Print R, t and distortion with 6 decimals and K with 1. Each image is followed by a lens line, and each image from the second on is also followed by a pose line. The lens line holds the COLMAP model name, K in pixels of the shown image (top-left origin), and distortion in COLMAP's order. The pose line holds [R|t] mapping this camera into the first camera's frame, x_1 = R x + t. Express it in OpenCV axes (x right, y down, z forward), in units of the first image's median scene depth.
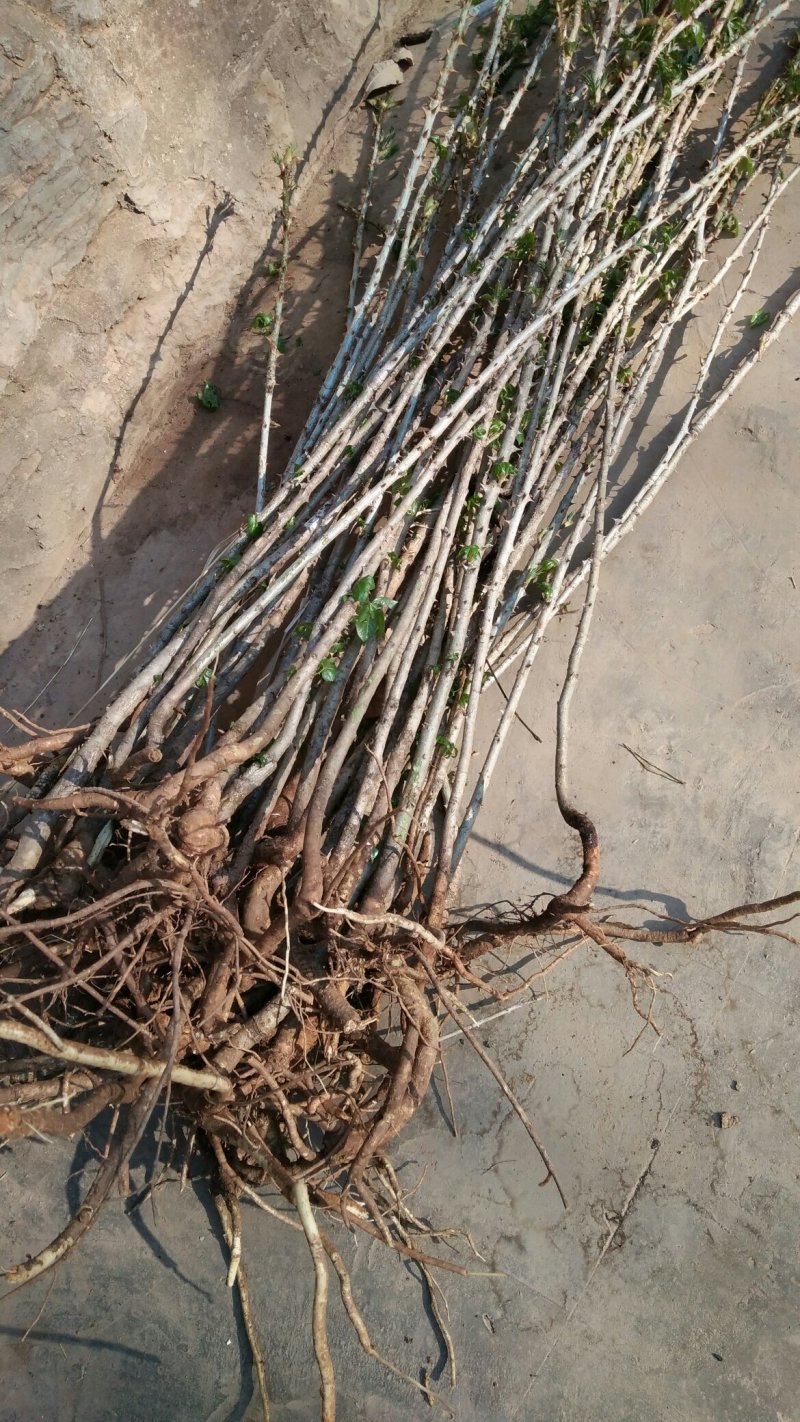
lens RADIAL K [[1135.2, 0, 362.9], [0, 1135.2, 741.1], [0, 0, 1]] dist [0.062941, -0.085834]
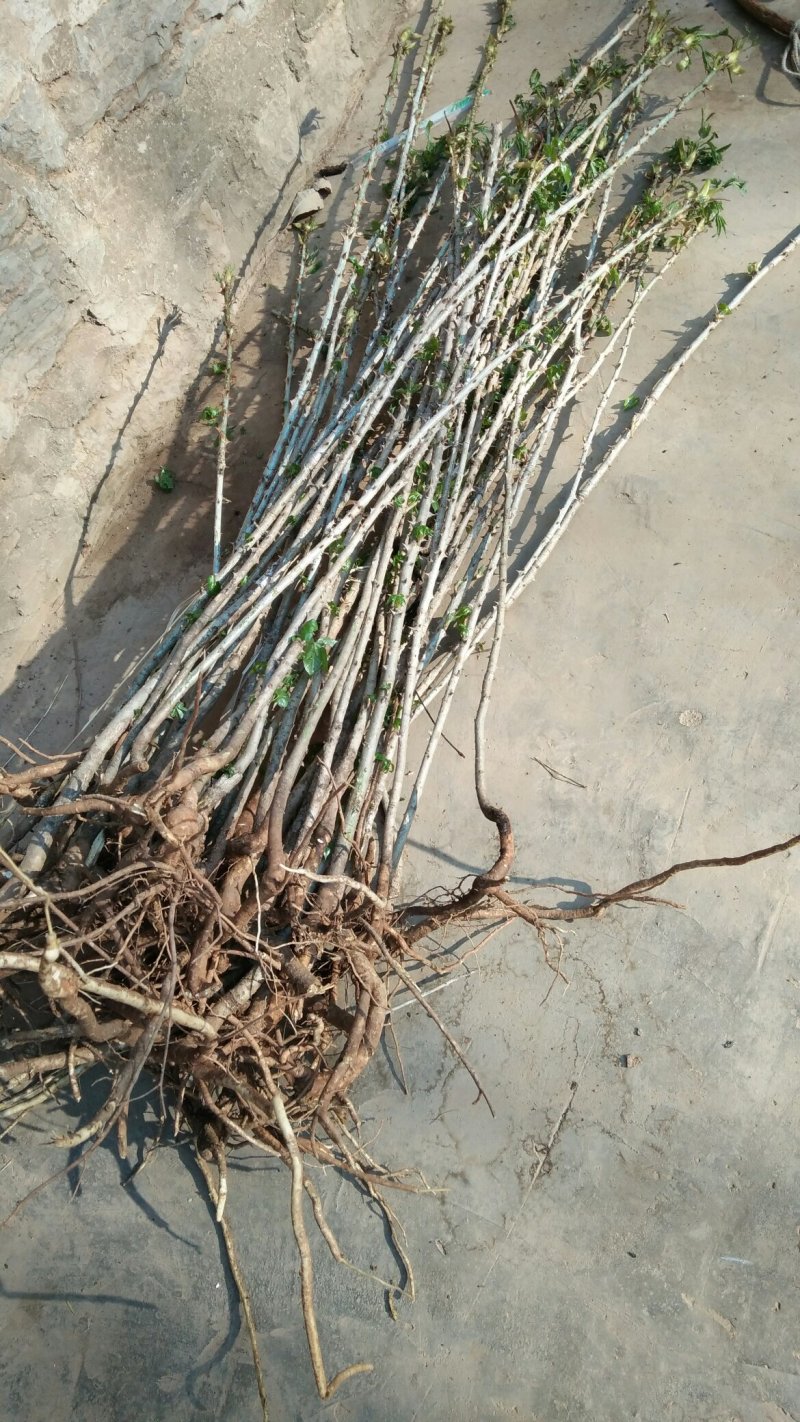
lens RADIAL K [[1118.9, 0, 377.7], [0, 1118.9, 734.2], [0, 0, 1]] dist [0.074812, -0.094714]
pose [[0.997309, -0.041628, 0.060345, -0.002178], [0.045731, 0.996617, -0.068286, 0.049863], [-0.057299, 0.070862, 0.995839, -0.148199]]
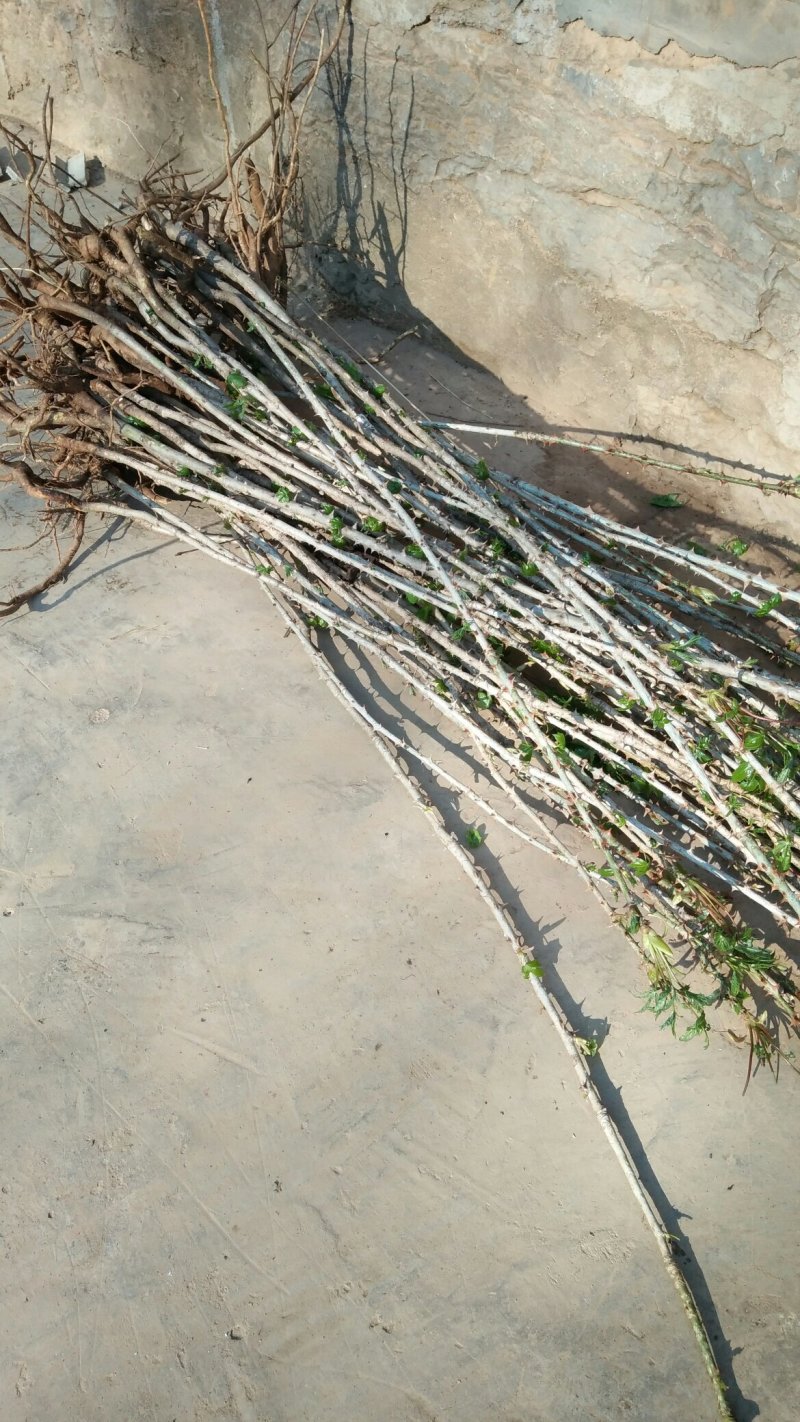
lens RADIAL K [[1167.8, 0, 394.0], [0, 1167.8, 711.4], [0, 0, 1]] dist [0.081312, -0.106651]
pose [[-0.345928, 0.847002, -0.403637, 0.778606], [-0.775991, -0.016449, 0.630529, -1.079128], [0.527420, 0.531336, 0.662956, 0.275997]]
